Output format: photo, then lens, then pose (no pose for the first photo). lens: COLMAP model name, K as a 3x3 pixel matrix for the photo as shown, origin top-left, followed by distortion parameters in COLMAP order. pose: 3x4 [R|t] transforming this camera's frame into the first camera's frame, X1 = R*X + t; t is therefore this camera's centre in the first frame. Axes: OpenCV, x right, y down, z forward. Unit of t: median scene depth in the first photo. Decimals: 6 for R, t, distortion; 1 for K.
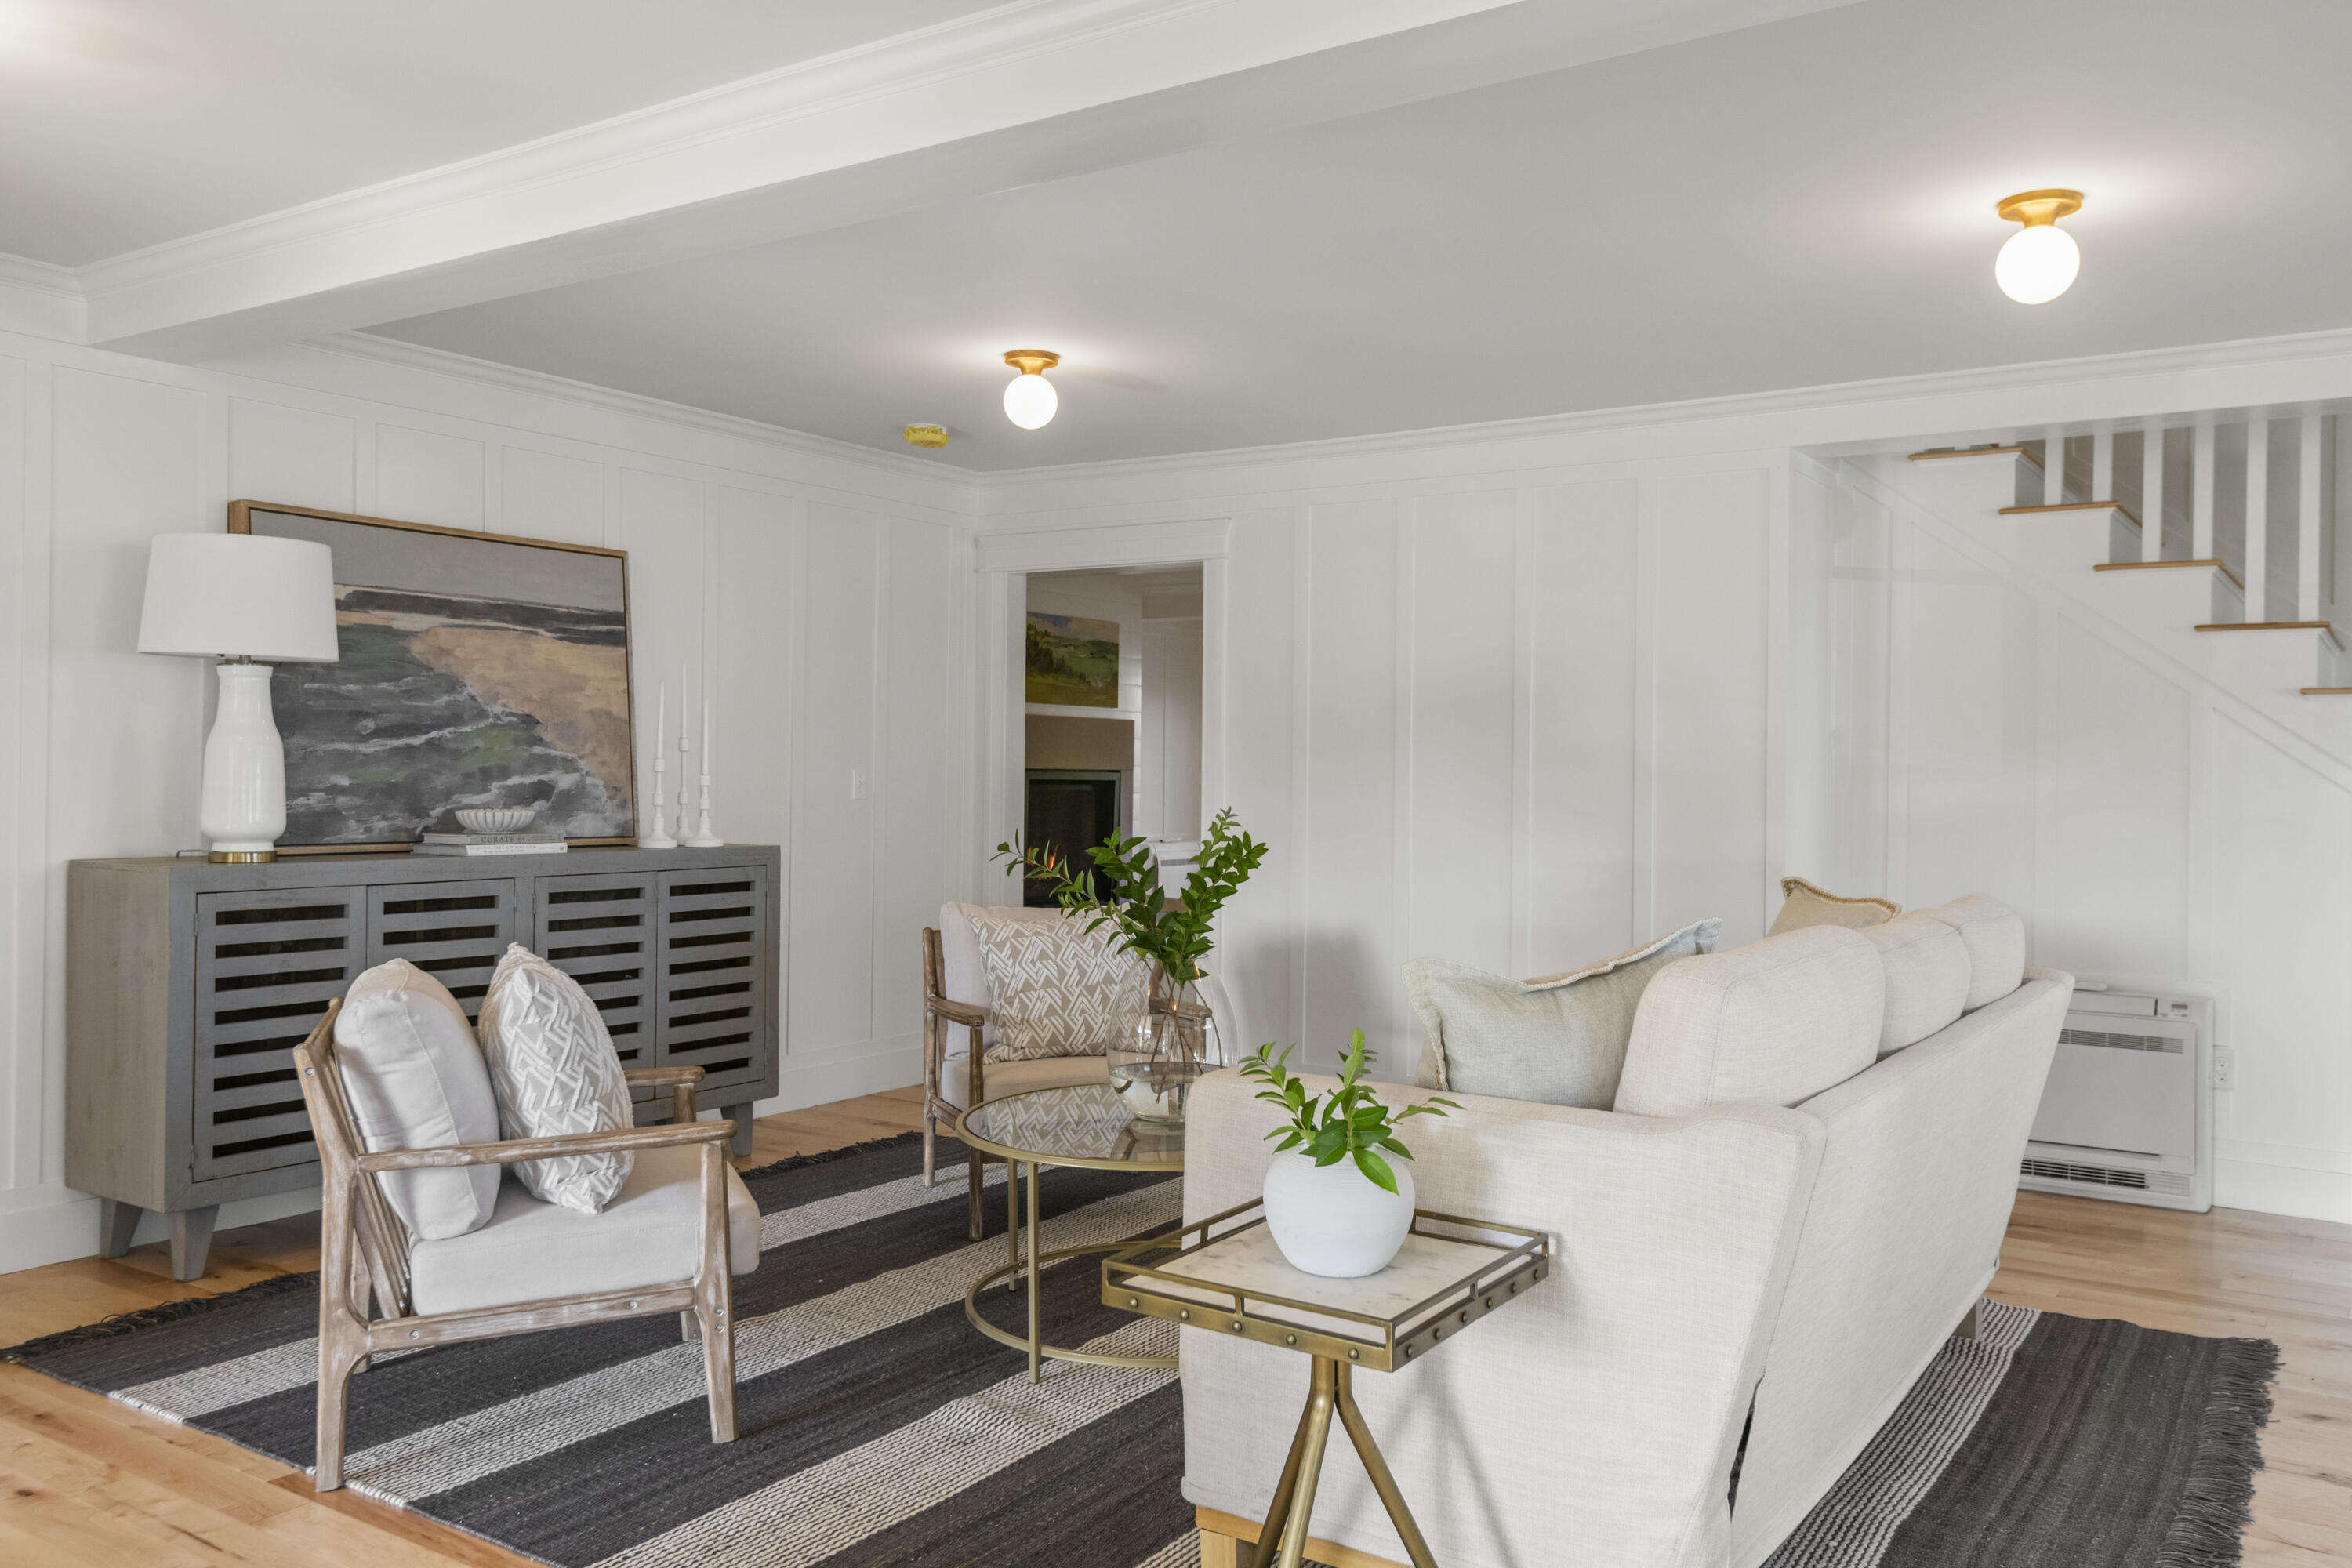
lens RADIAL K [[1841.9, 0, 1176.0], [0, 1841.9, 784.0], [0, 0, 1]] dist [0.000347, -0.000989]
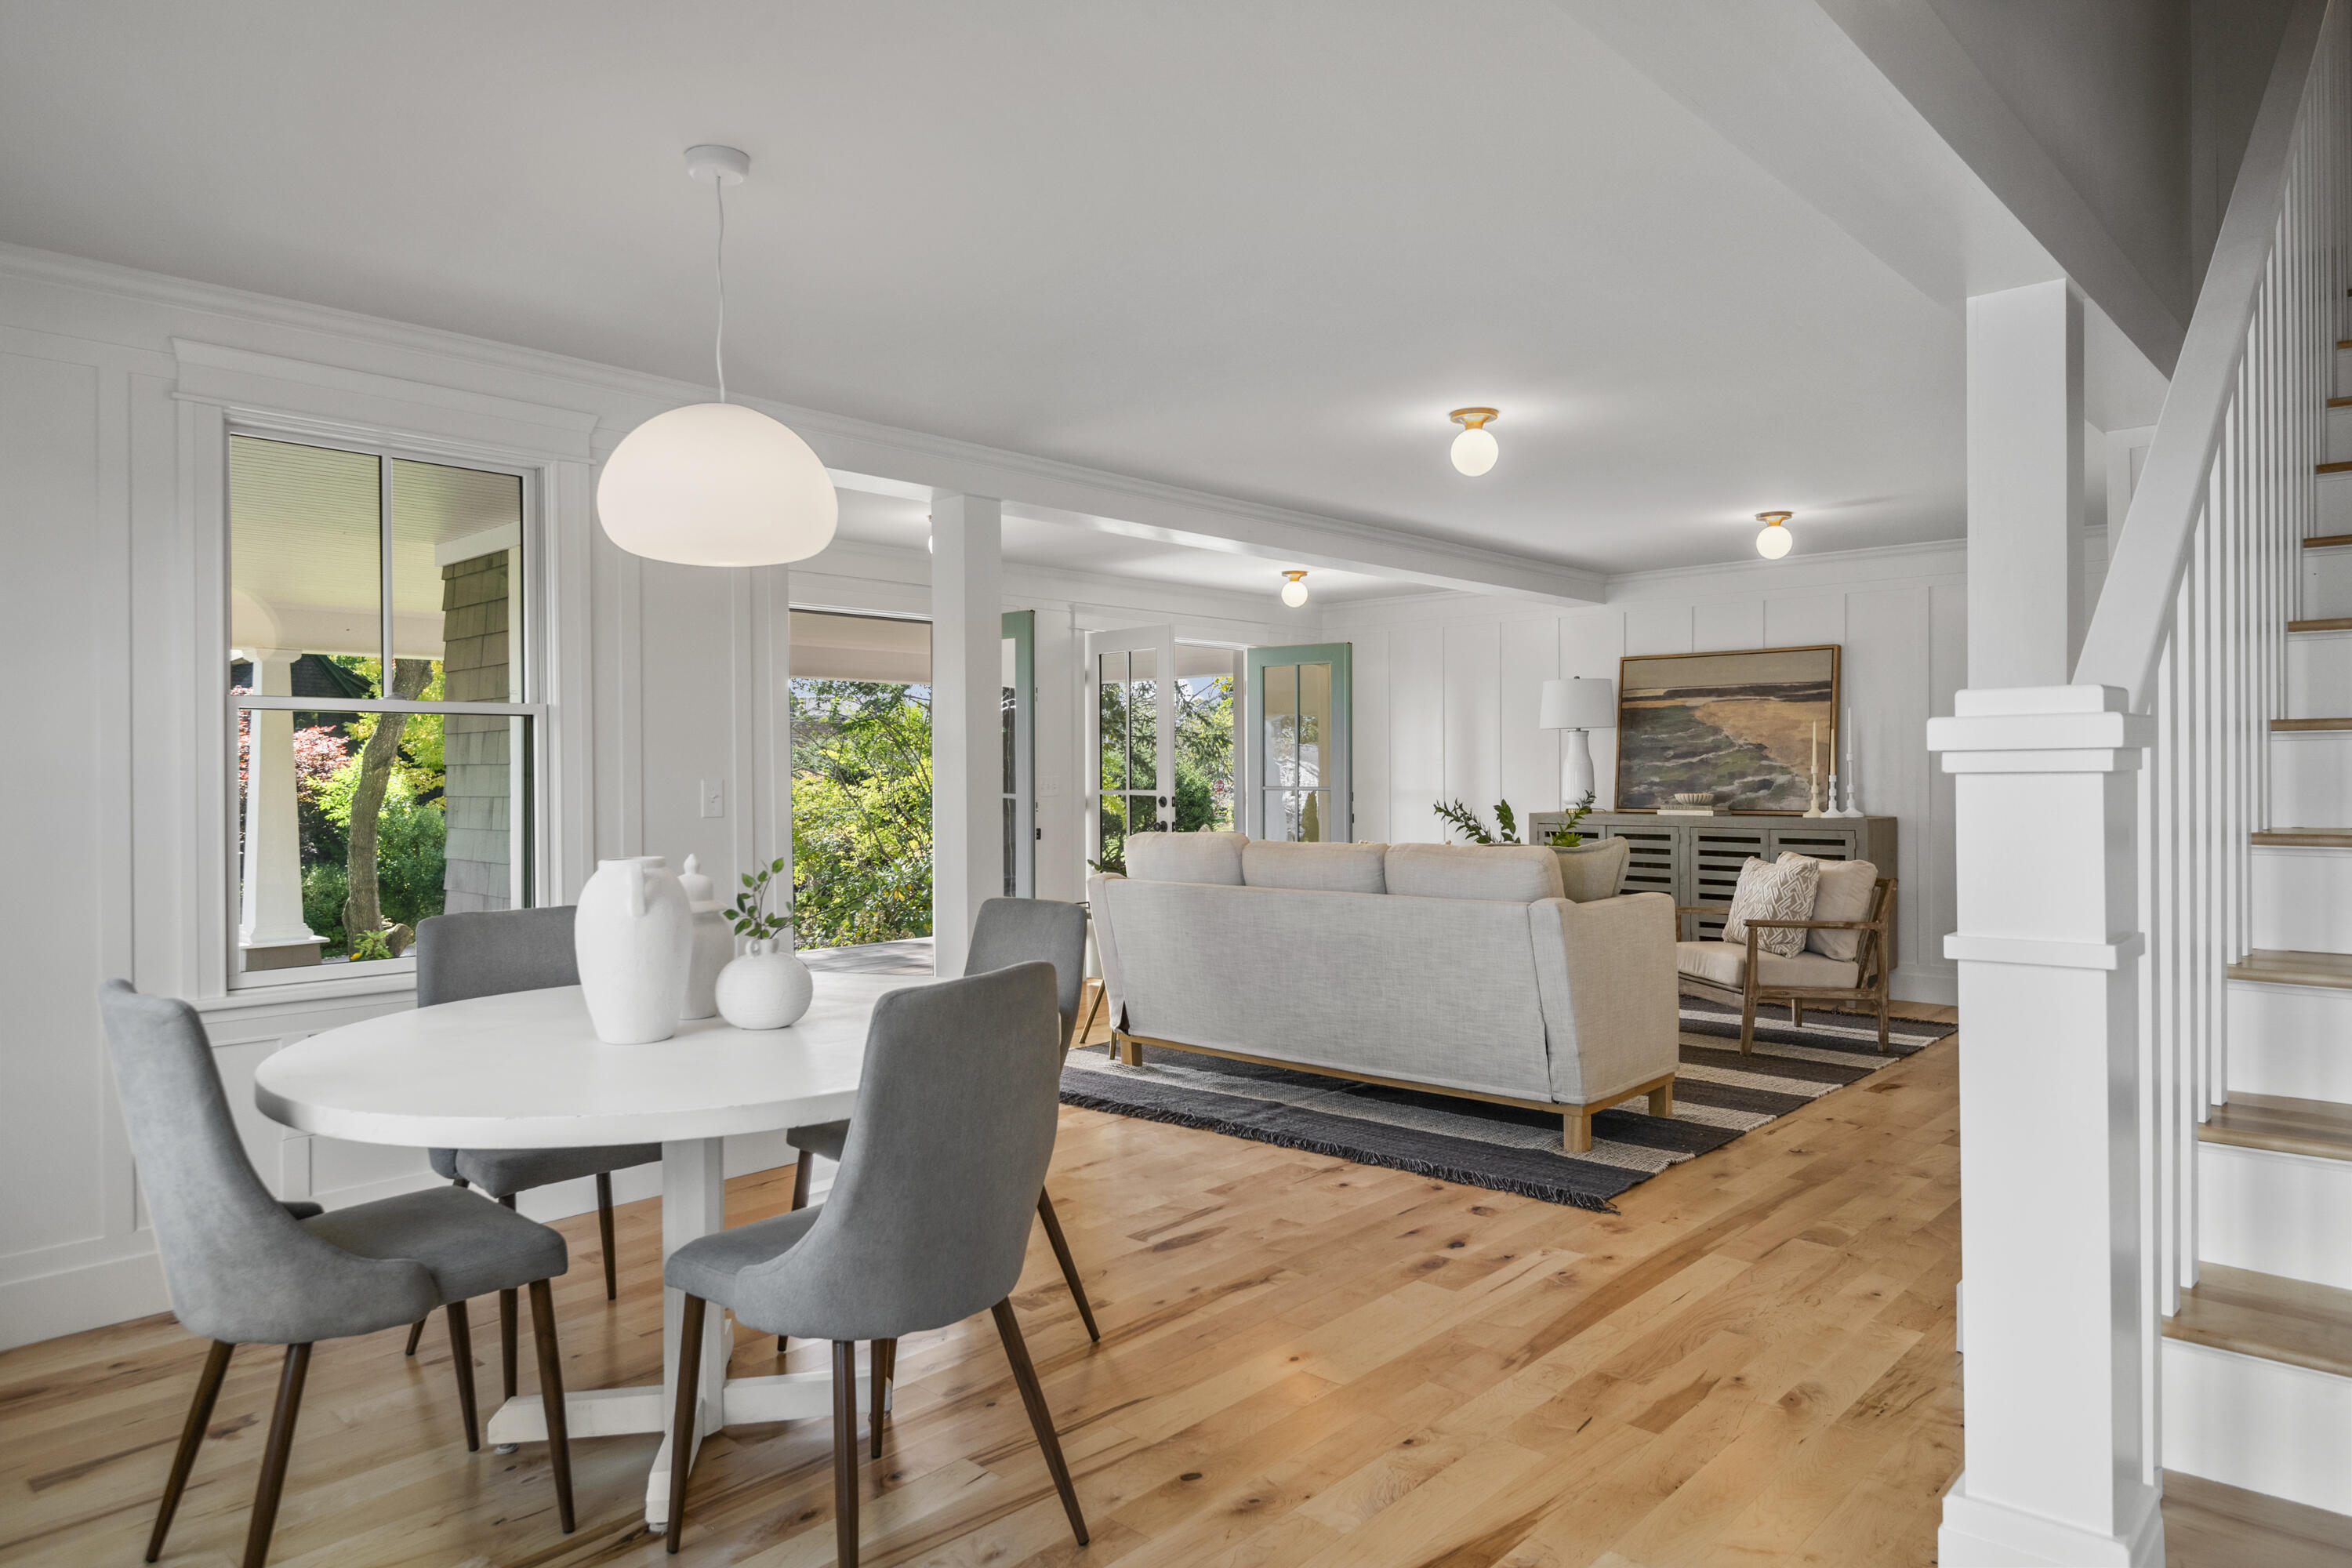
lens RADIAL K [[1549.6, 0, 1176.0], [0, 1549.6, 784.0], [0, 0, 1]] dist [0.001508, 0.000176]
pose [[-0.172894, -0.005792, -0.984923, 1.355376], [-0.004631, 0.999976, -0.005068, 0.014502], [0.984930, 0.003685, -0.172916, 0.716011]]
